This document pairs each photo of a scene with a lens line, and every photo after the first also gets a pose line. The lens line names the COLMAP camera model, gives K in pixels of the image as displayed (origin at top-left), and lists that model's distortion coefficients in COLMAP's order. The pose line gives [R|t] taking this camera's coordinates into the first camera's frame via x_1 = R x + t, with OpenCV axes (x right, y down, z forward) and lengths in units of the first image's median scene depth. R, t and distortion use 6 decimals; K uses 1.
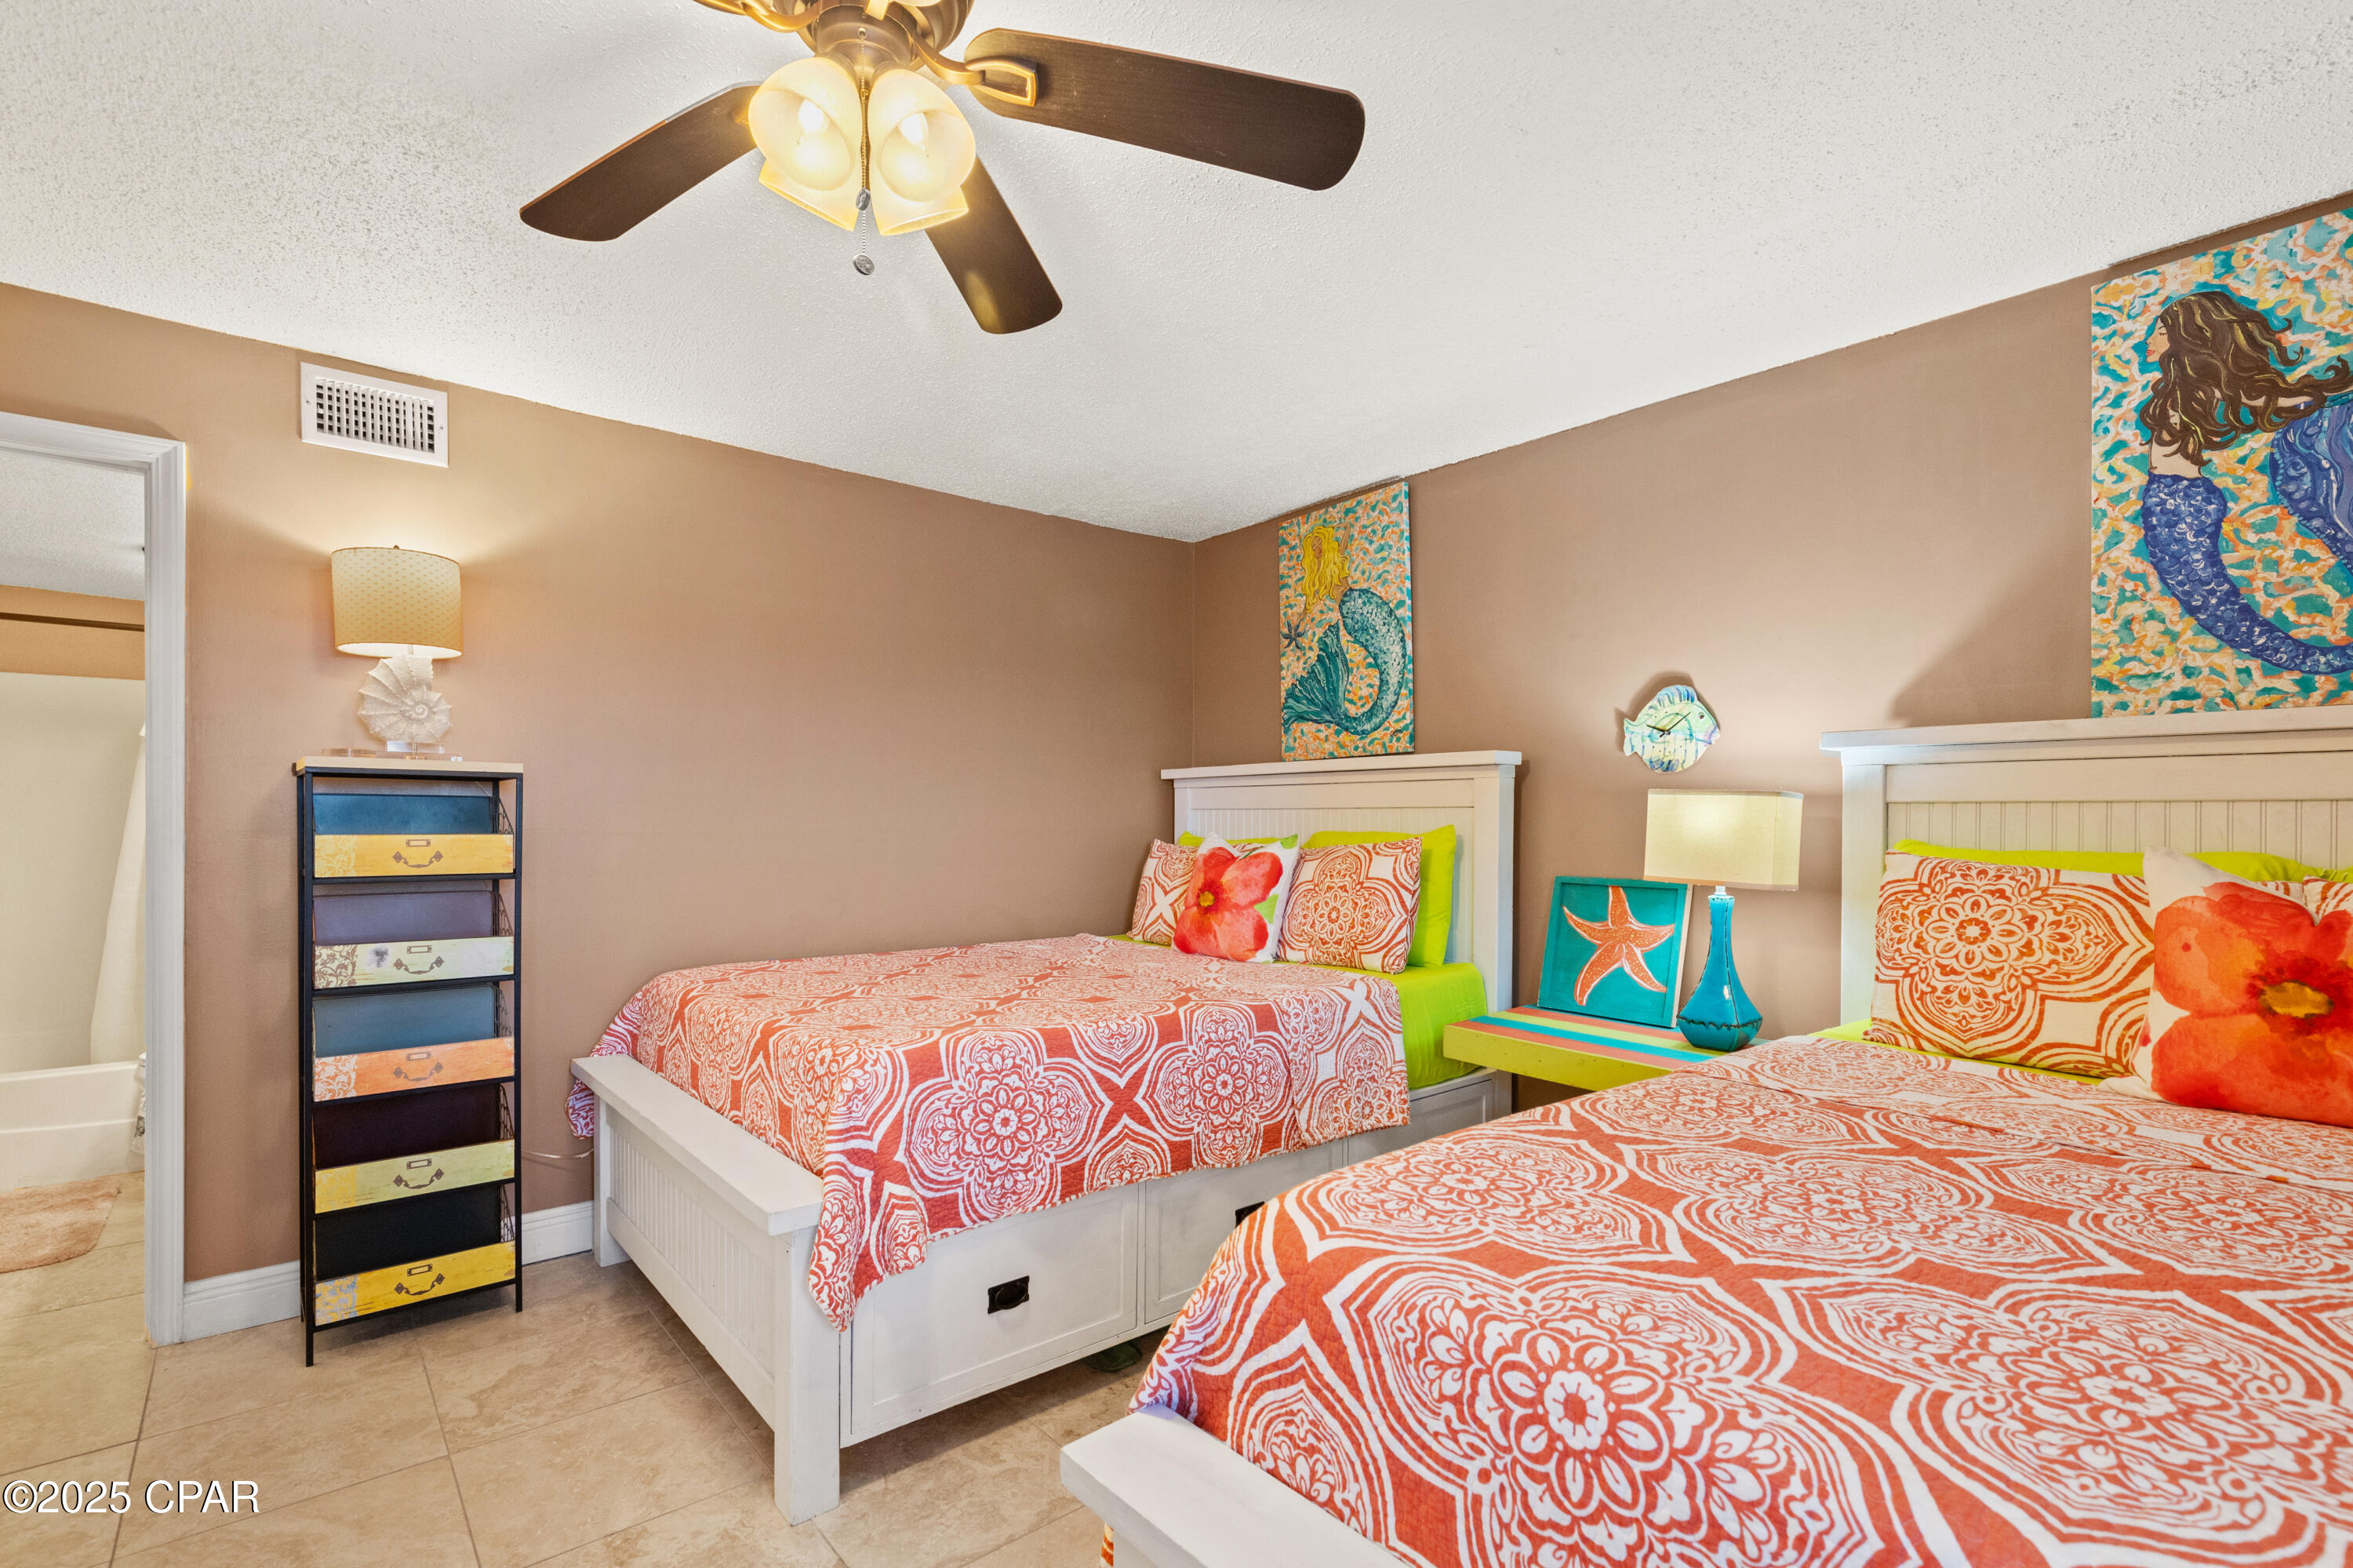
lens RADIAL K [[1073.5, 0, 1189.9], [0, 1073.5, 827.9], [0, 0, 1]] dist [0.004961, 0.000721]
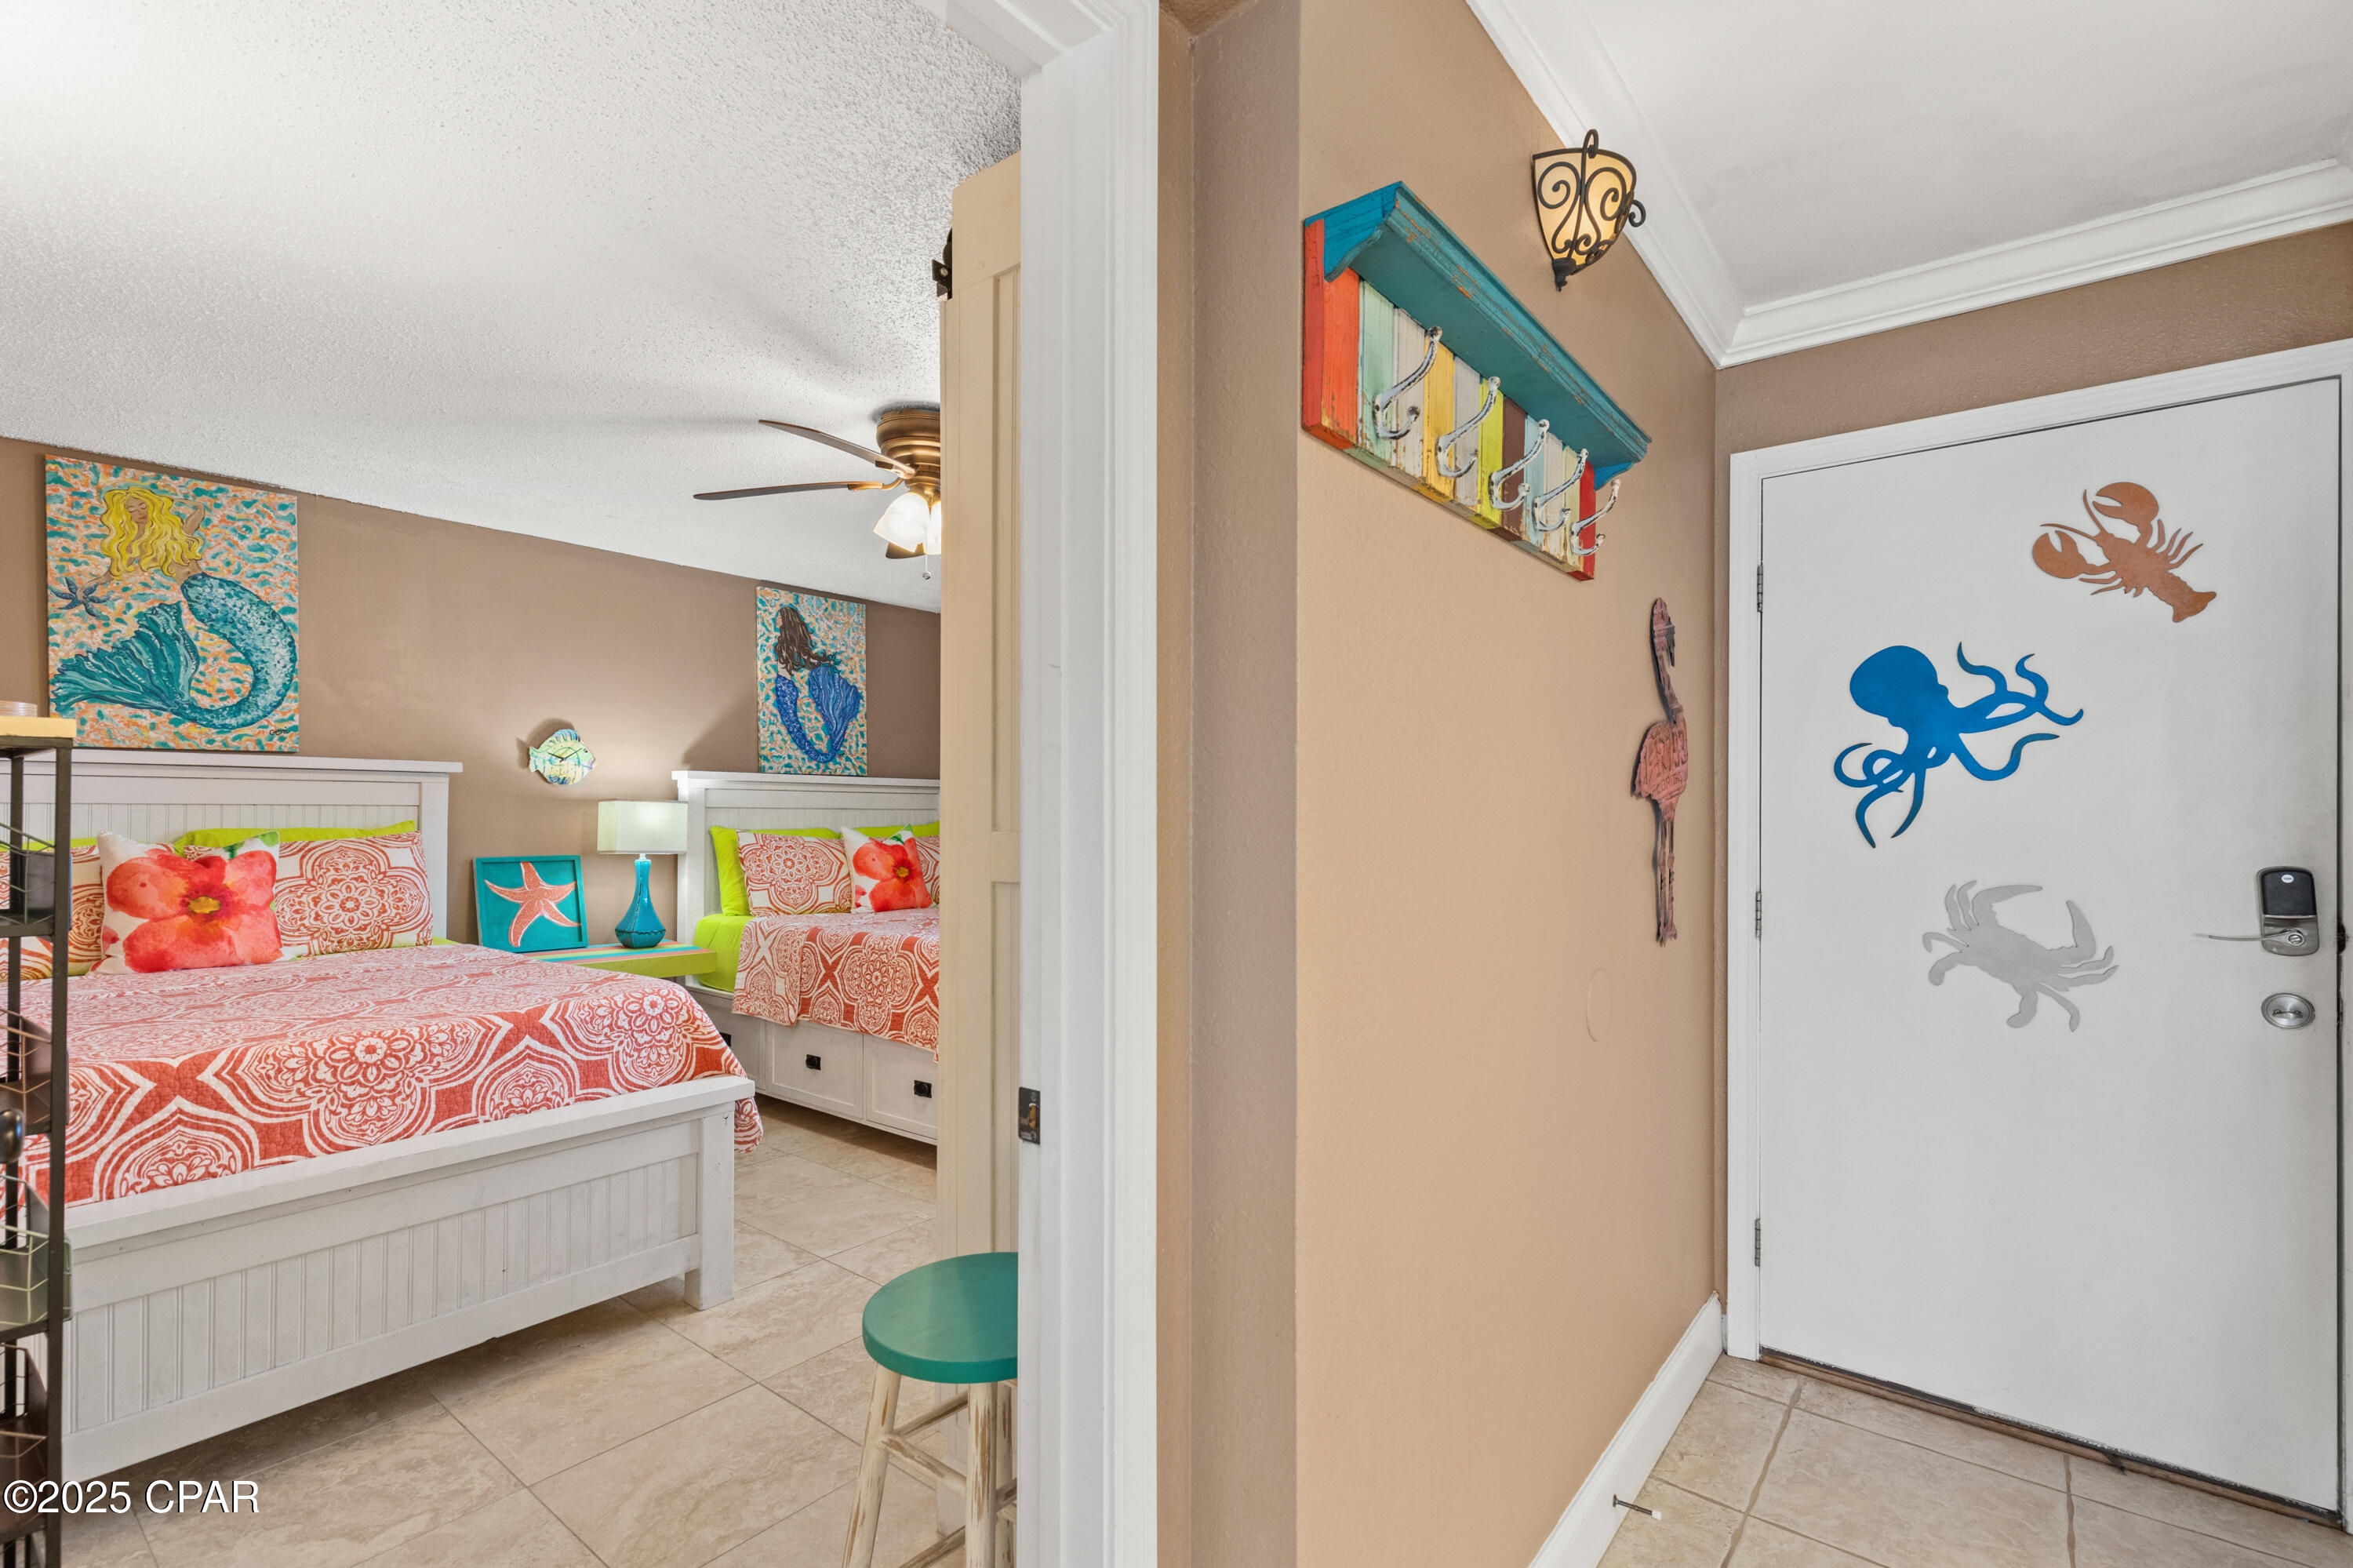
lens RADIAL K [[1073.5, 0, 1182.8], [0, 1073.5, 807.7], [0, 0, 1]] dist [0.004961, 0.000721]
pose [[-0.200435, 0.000306, 0.979707, -1.196516], [0.001018, 0.999999, -0.000104, -0.017435], [-0.979707, 0.000977, -0.200435, 0.422624]]
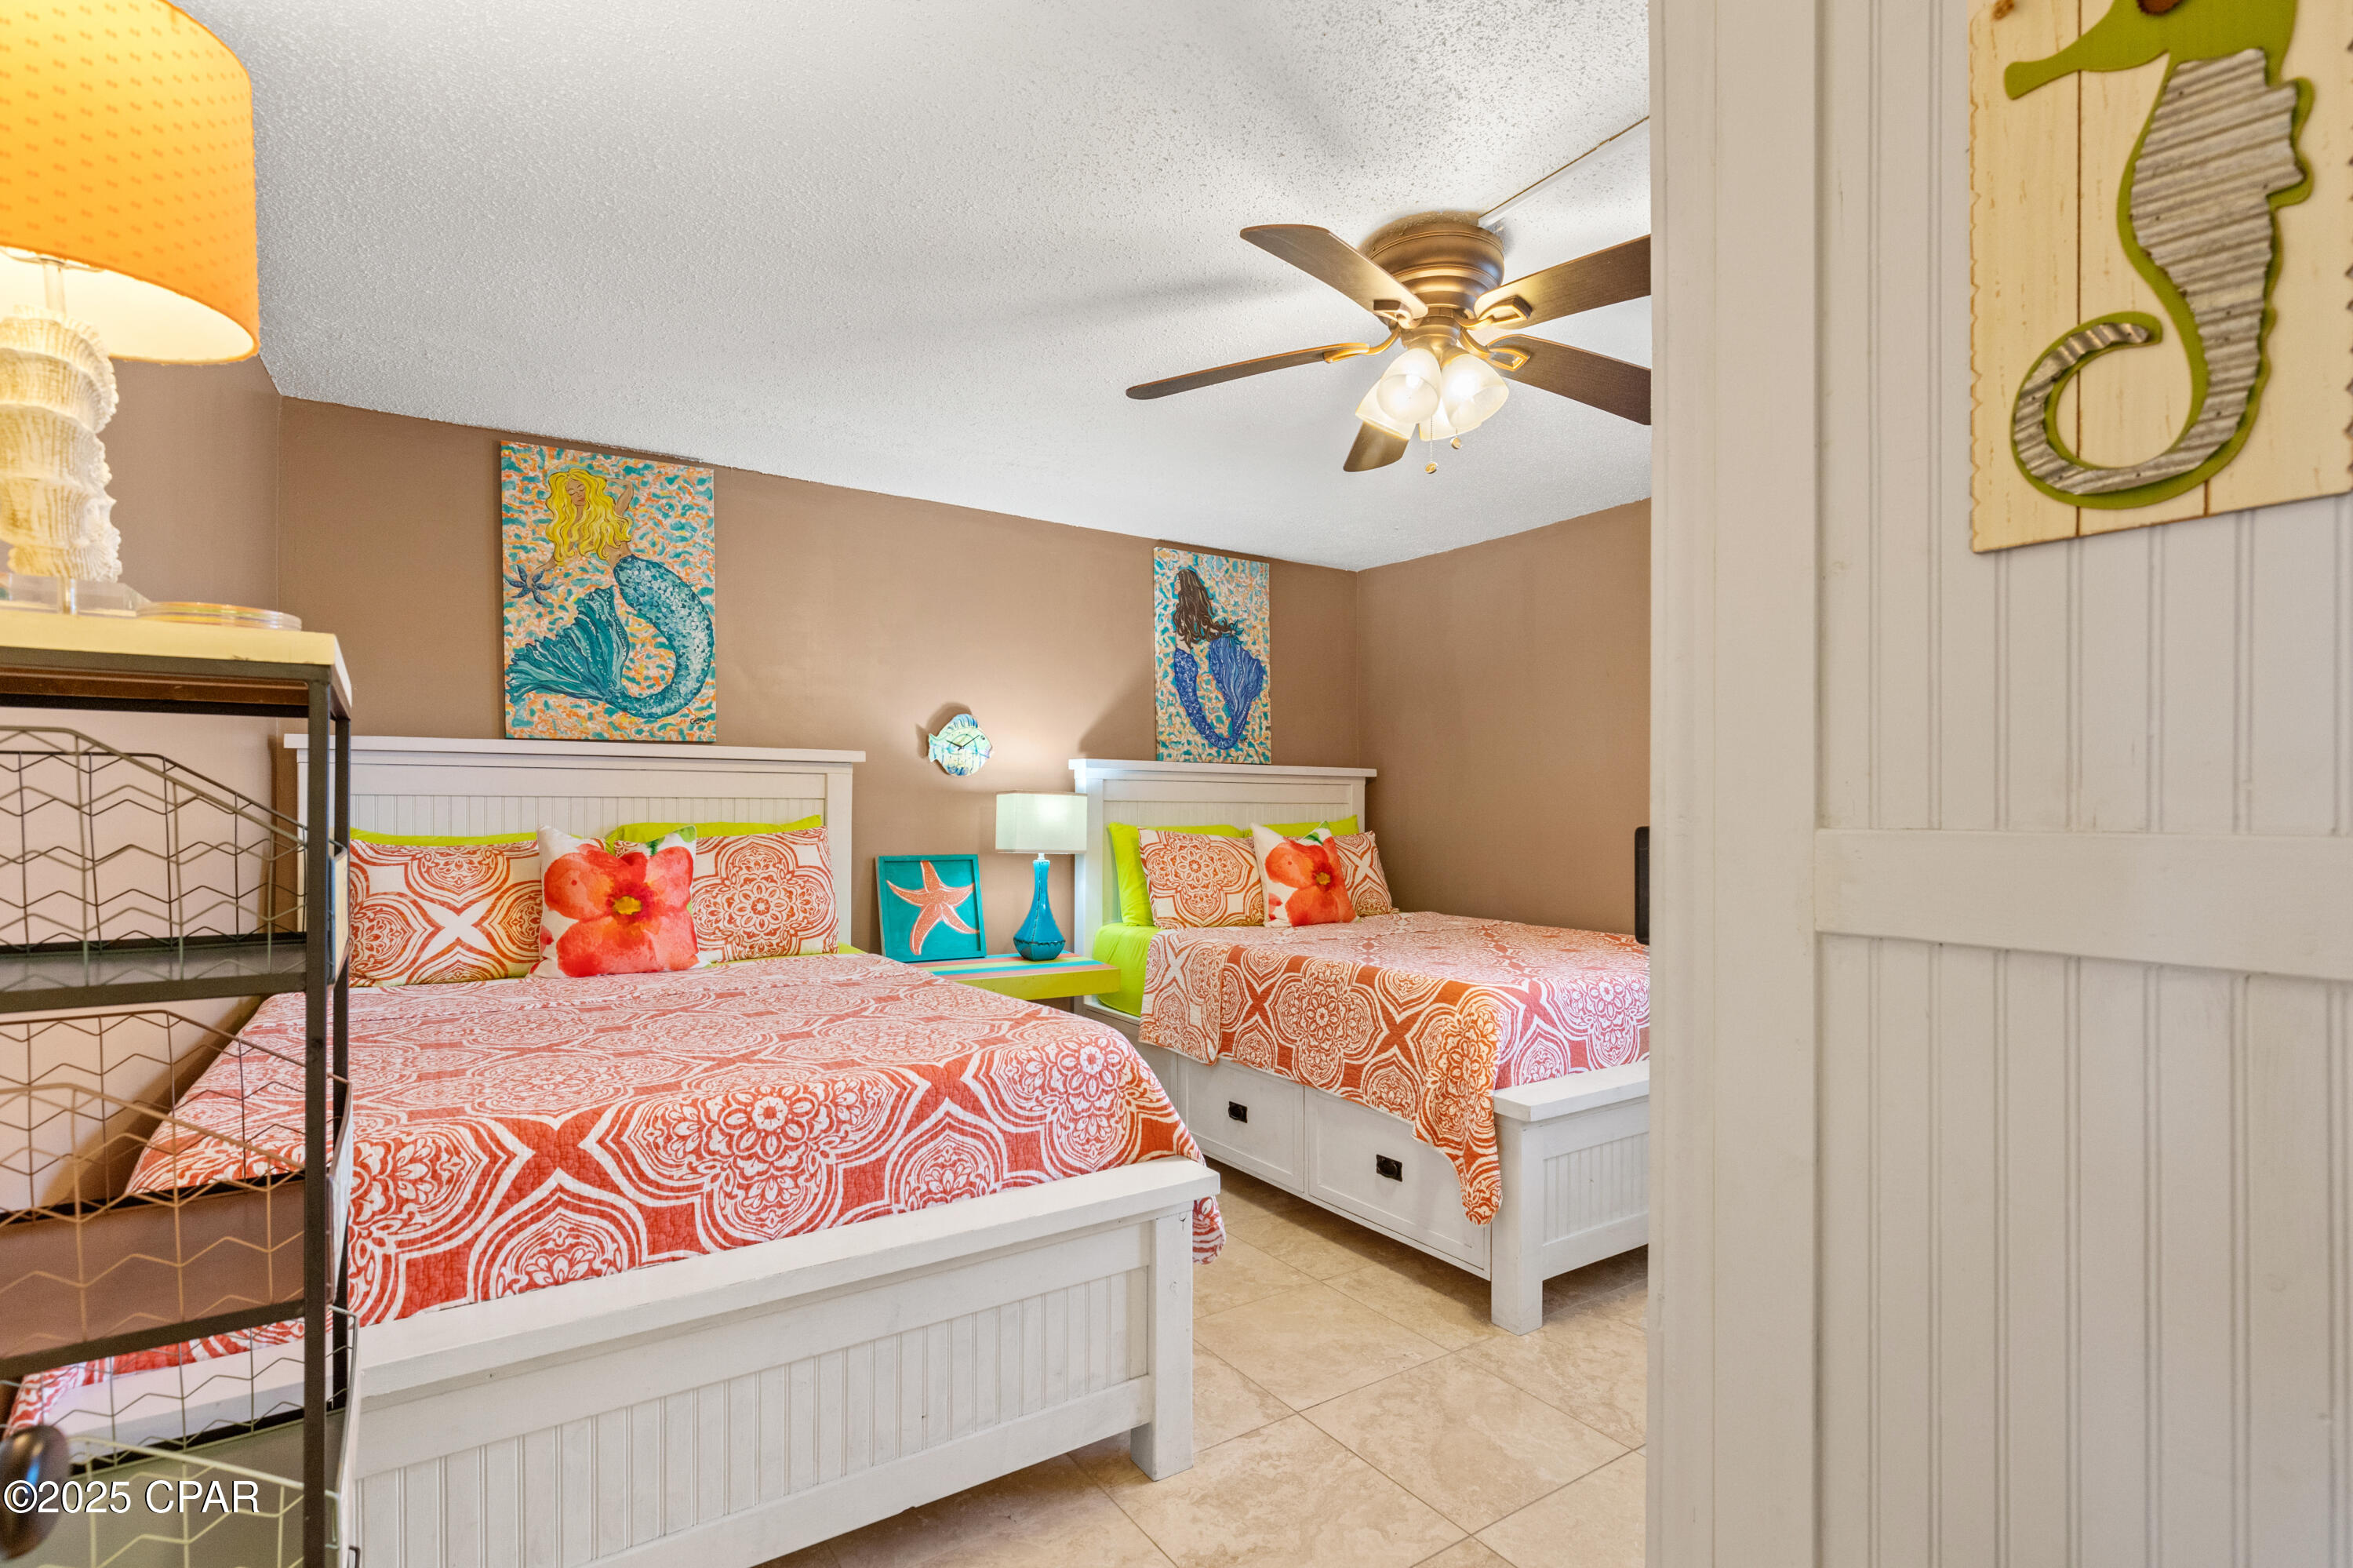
lens RADIAL K [[1106.0, 0, 1167.4], [0, 1106.0, 812.7], [0, 0, 1]] dist [-0.002016, -0.000836]
pose [[0.116373, -0.005460, 0.993191, -0.905624], [0.003332, 0.999981, 0.005107, -0.010496], [-0.993200, 0.002715, 0.116389, 0.548545]]
